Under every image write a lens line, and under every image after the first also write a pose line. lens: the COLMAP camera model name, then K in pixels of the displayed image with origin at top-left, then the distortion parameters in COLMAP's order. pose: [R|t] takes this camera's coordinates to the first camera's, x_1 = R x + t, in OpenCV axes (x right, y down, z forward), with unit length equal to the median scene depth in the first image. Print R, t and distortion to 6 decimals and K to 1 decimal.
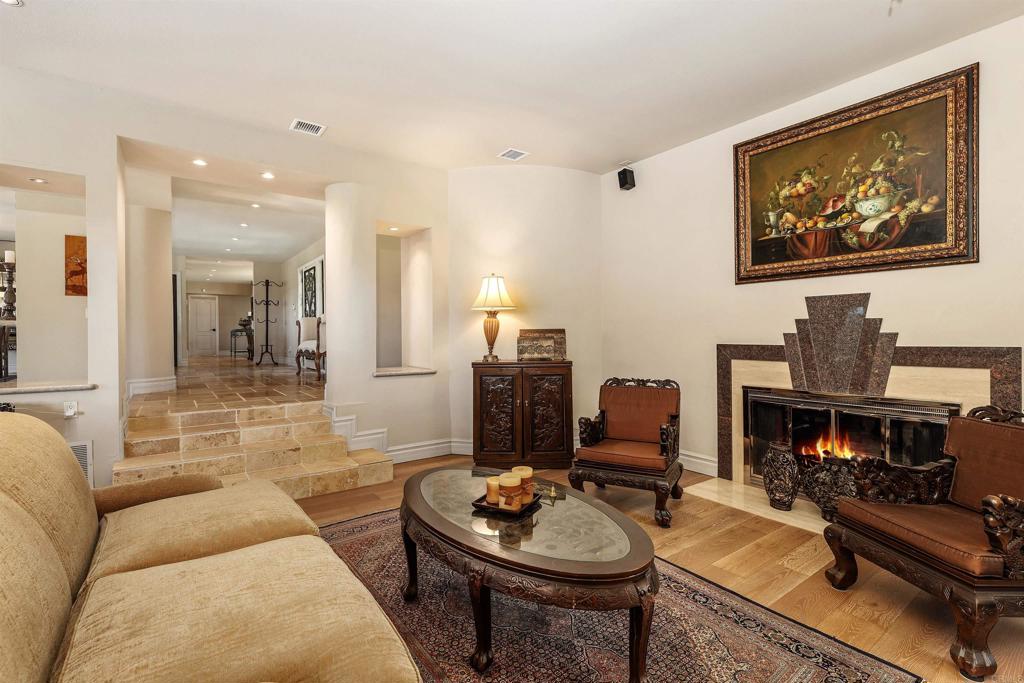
lens RADIAL K [[467.5, 0, 514.6], [0, 467.5, 341.1], [0, 0, 1]] dist [-0.002070, -0.000311]
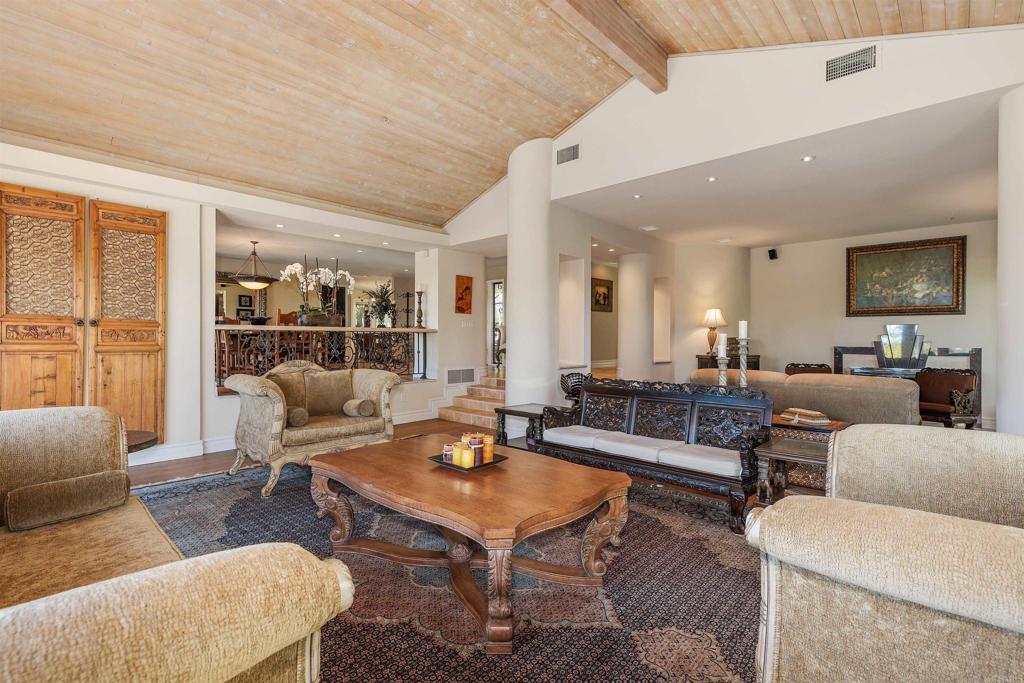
lens RADIAL K [[477.6, 0, 510.5], [0, 477.6, 339.8], [0, 0, 1]] dist [-0.000670, -0.000910]
pose [[0.983979, 0.009406, 0.178035, -1.321352], [-0.007805, 0.999923, -0.009693, 0.009276], [-0.178112, 0.008148, 0.983976, -0.769375]]
